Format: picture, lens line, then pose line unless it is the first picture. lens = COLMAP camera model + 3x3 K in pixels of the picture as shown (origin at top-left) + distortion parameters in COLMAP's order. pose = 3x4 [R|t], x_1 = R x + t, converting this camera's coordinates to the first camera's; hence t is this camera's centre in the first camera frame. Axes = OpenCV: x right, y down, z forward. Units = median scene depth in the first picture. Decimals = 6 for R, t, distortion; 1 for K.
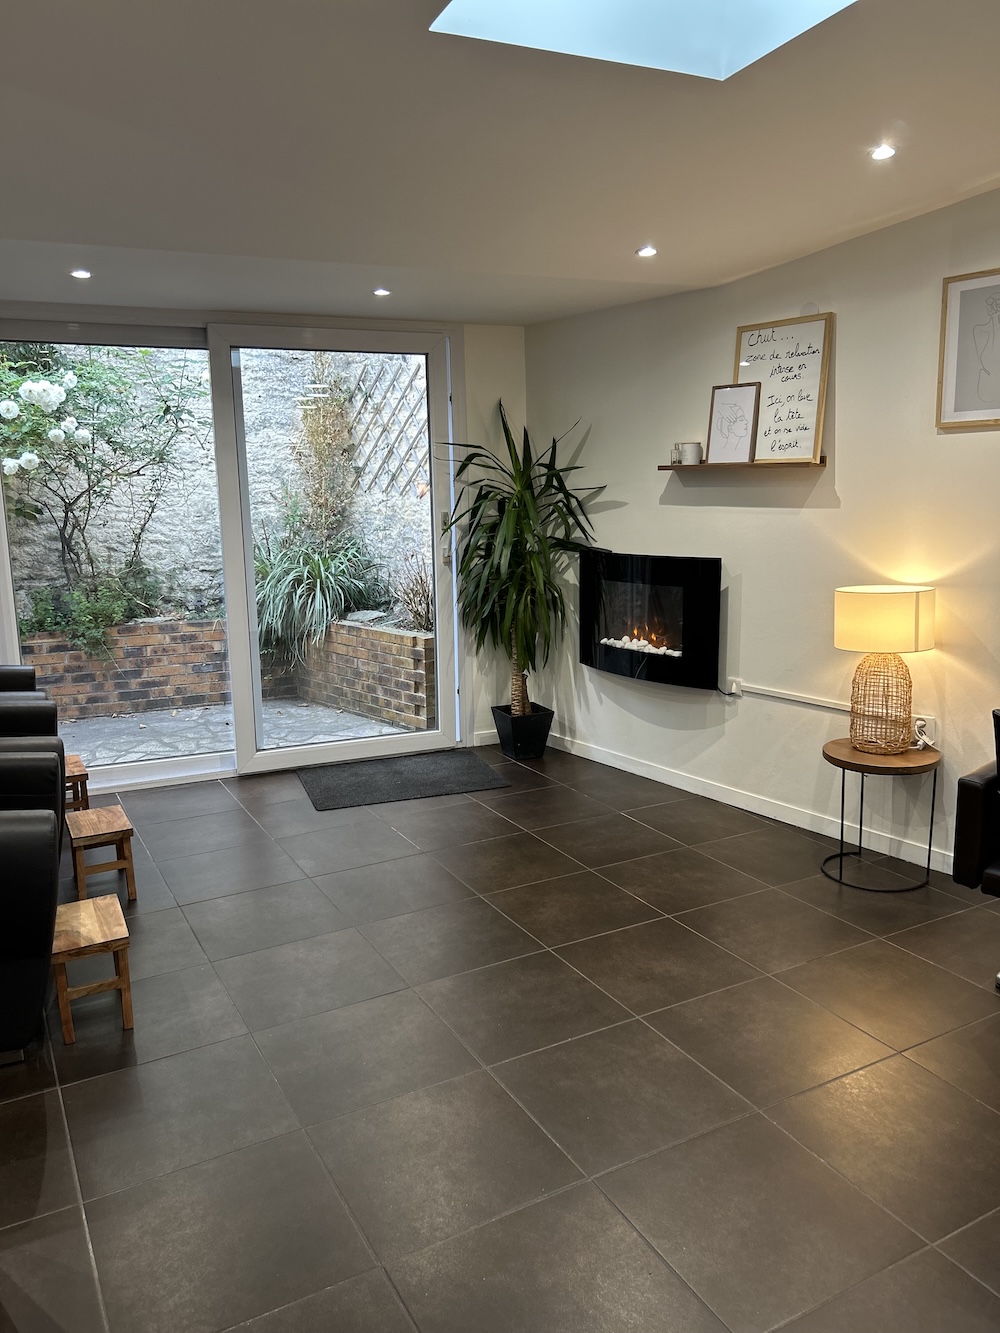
lens RADIAL K [[1002.9, 0, 500.0], [0, 1002.9, 666.5], [0, 0, 1]] dist [-0.002797, -0.074952]
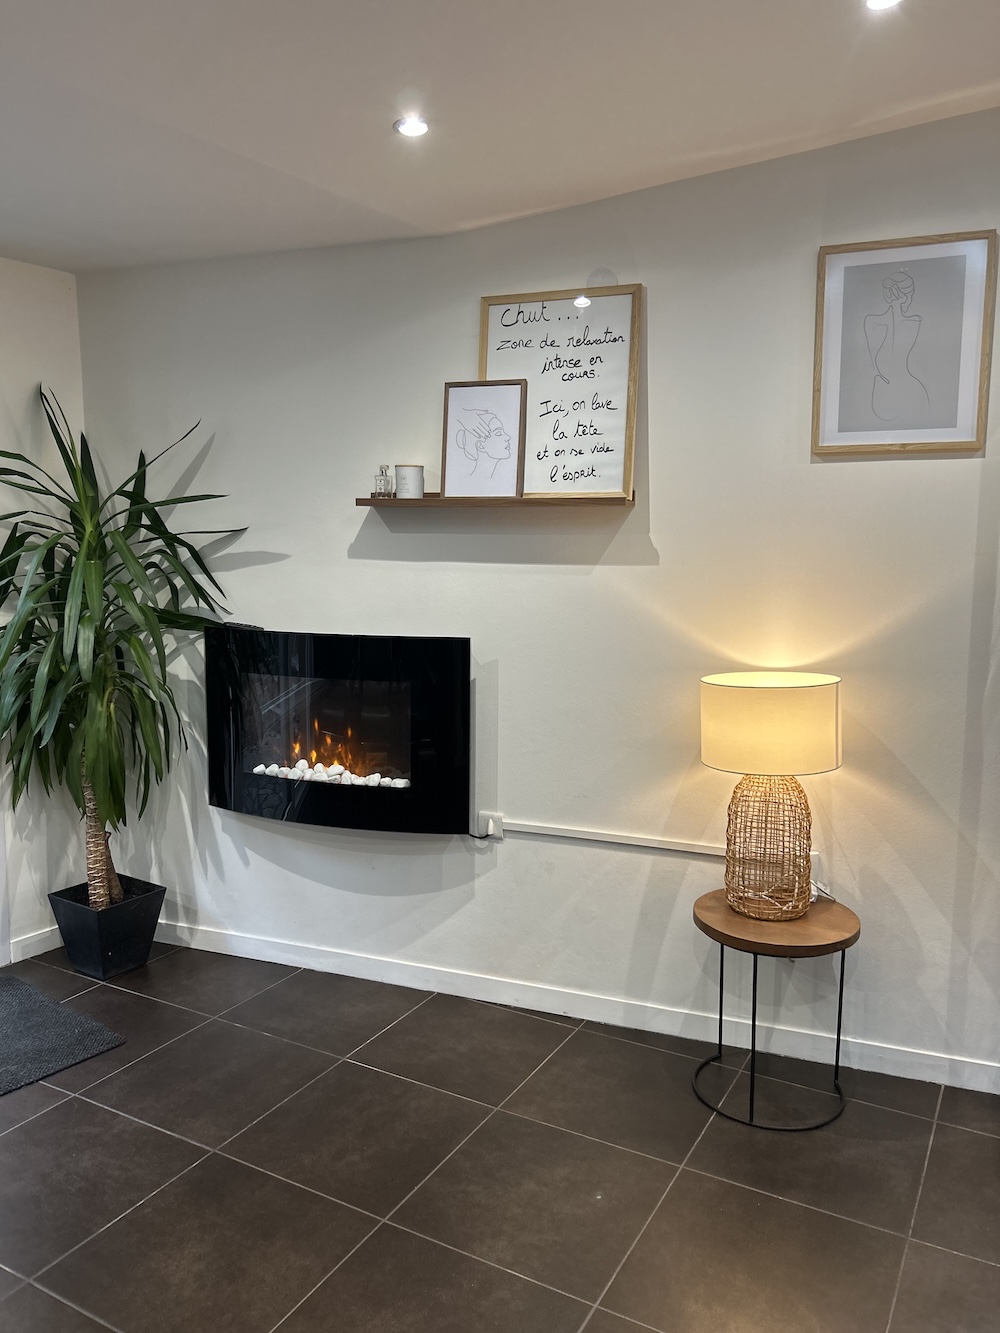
lens RADIAL K [[999.6, 0, 525.2], [0, 999.6, 665.2], [0, 0, 1]] dist [0.096922, -0.185323]
pose [[0.837871, -0.035854, 0.544689, -0.111814], [0.074275, 0.996048, -0.048689, -0.052909], [-0.540791, 0.081252, 0.837224, 0.408751]]
